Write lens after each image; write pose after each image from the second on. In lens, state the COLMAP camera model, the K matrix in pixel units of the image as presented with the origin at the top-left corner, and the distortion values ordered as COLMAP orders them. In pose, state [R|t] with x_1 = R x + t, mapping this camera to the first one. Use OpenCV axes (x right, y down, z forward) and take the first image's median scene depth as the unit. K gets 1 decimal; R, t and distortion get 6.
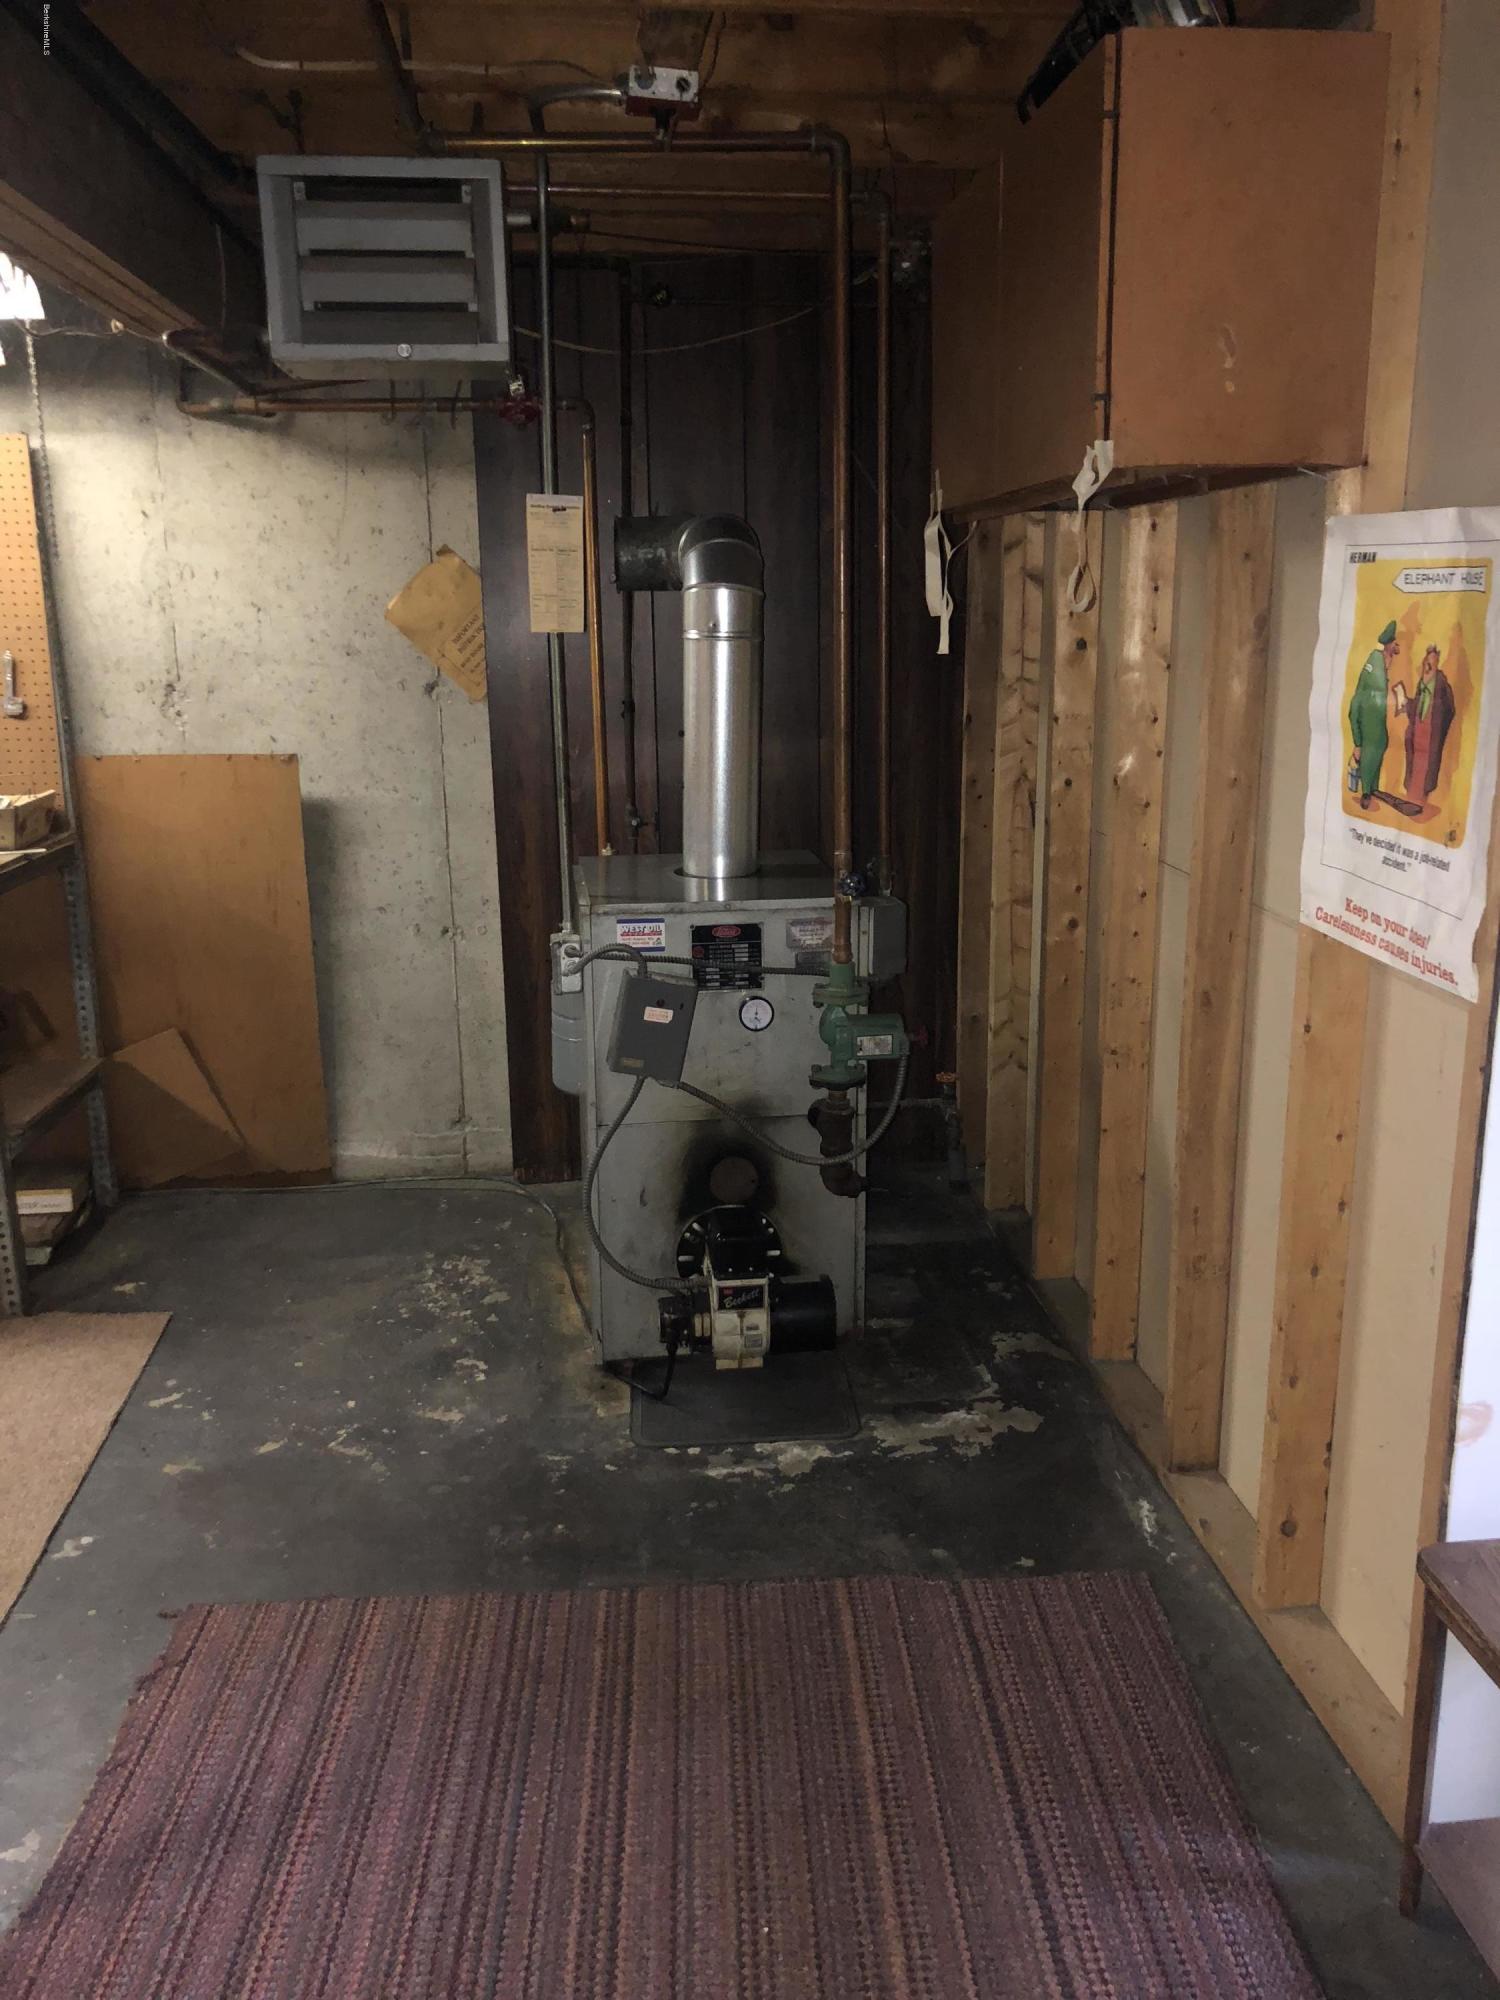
lens RADIAL K [[1625.8, 0, 750.9], [0, 1625.8, 988.6], [0, 0, 1]] dist [0.022374, -0.003314]
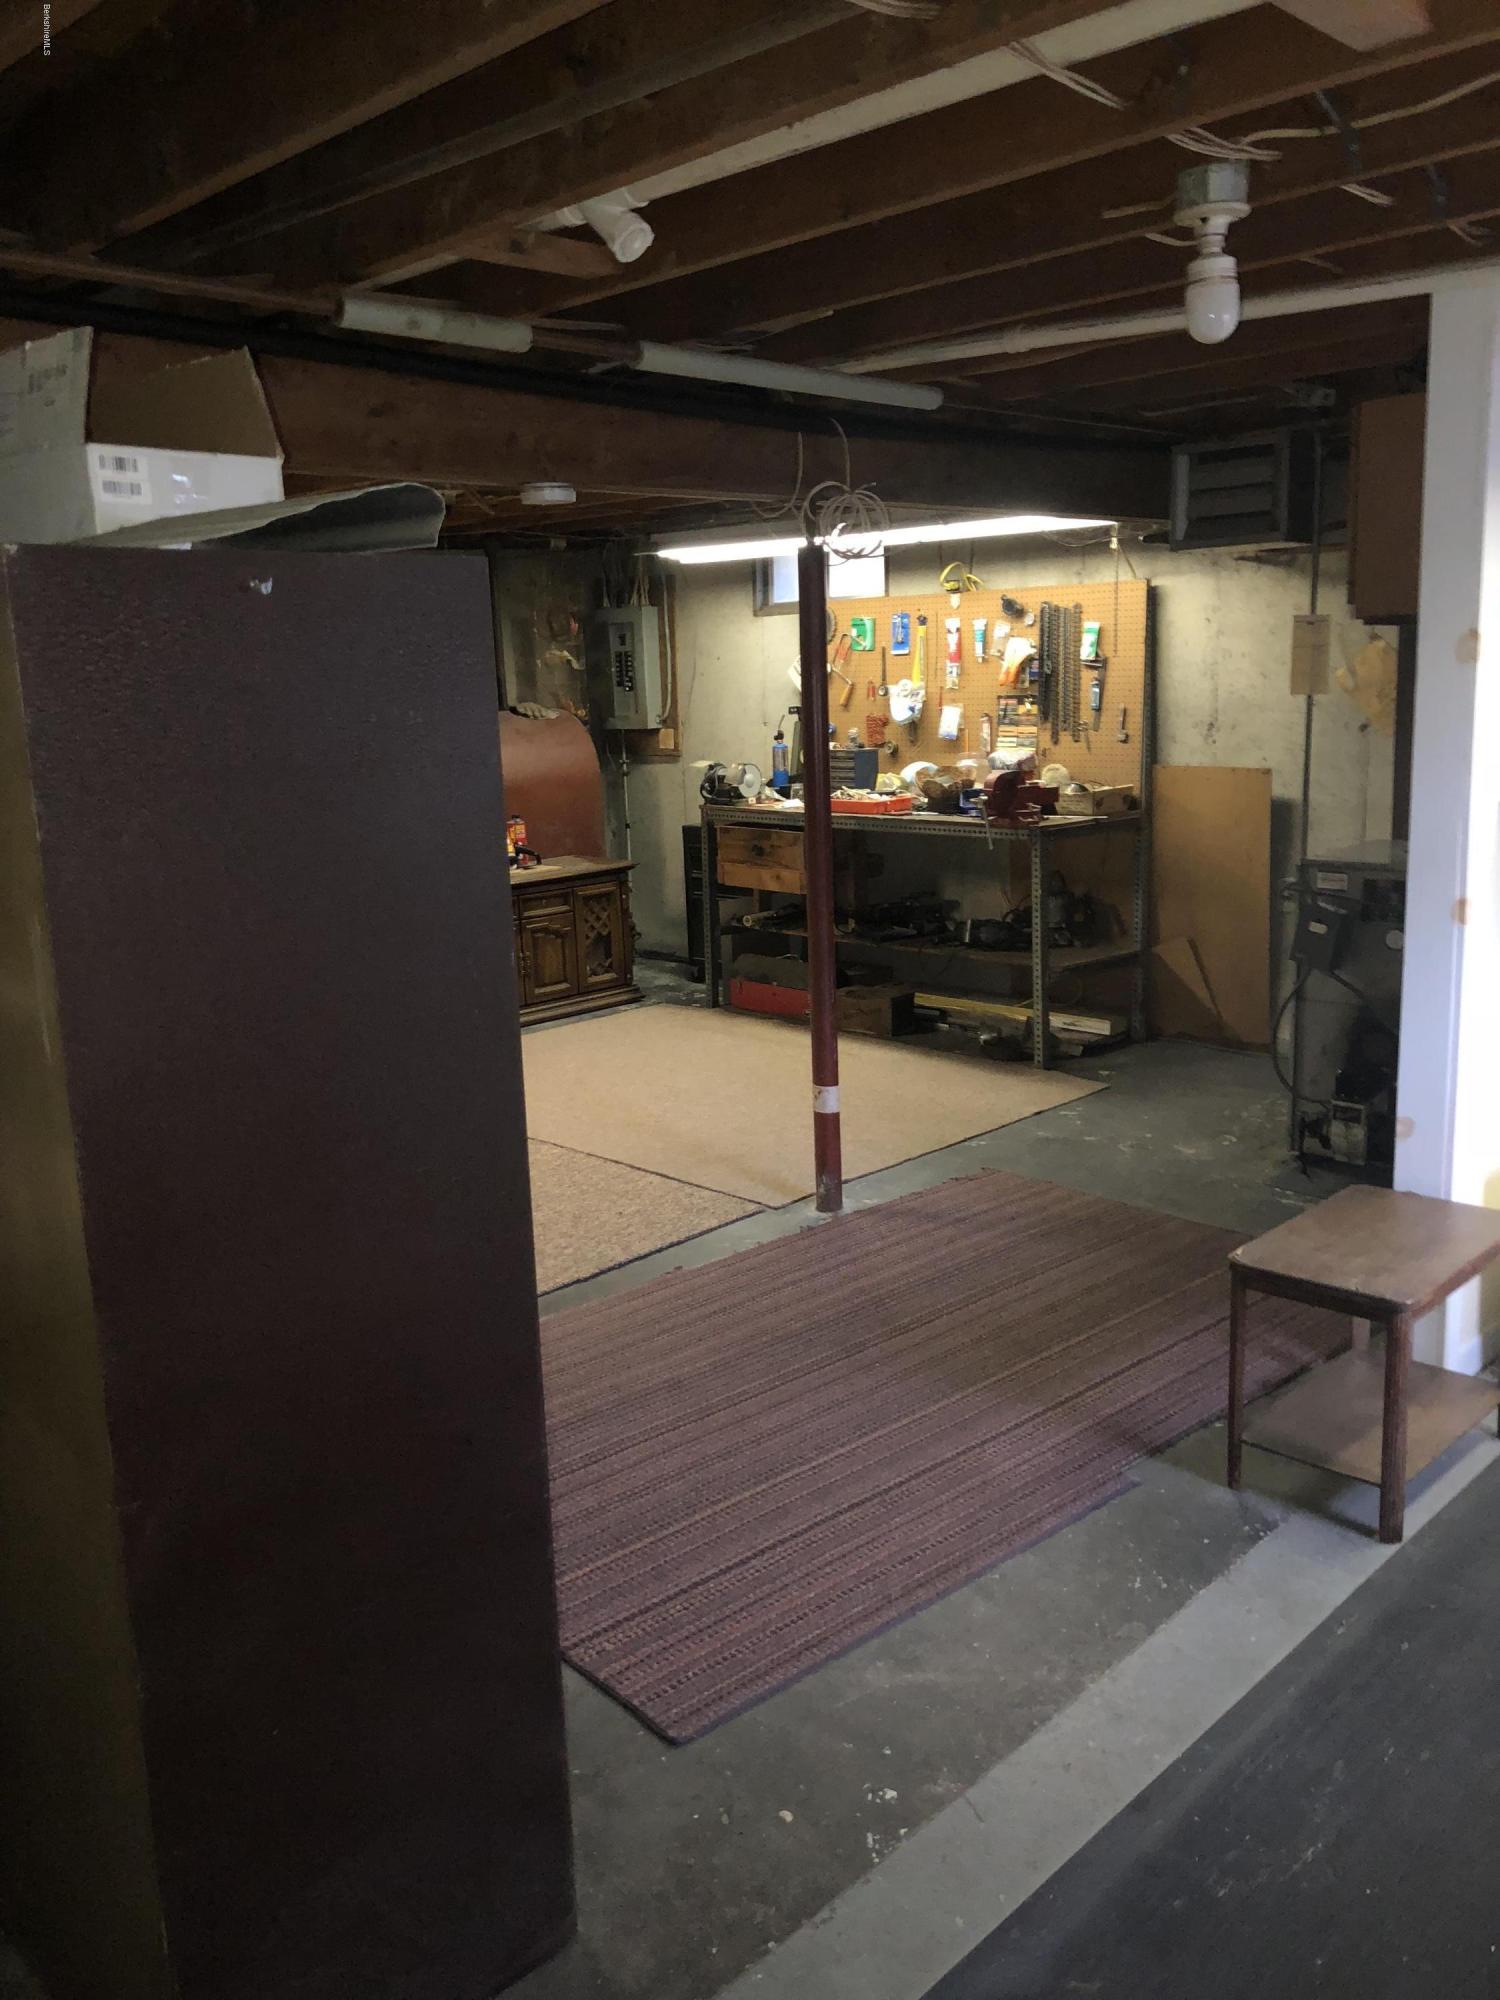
lens RADIAL K [[1625.8, 0, 750.9], [0, 1625.8, 988.6], [0, 0, 1]] dist [0.022374, -0.003314]
pose [[0.622393, 0.139782, -0.770122, 0.658978], [-0.155663, 0.986375, 0.053230, 0.059545], [0.767070, 0.086749, 0.635672, -0.364154]]
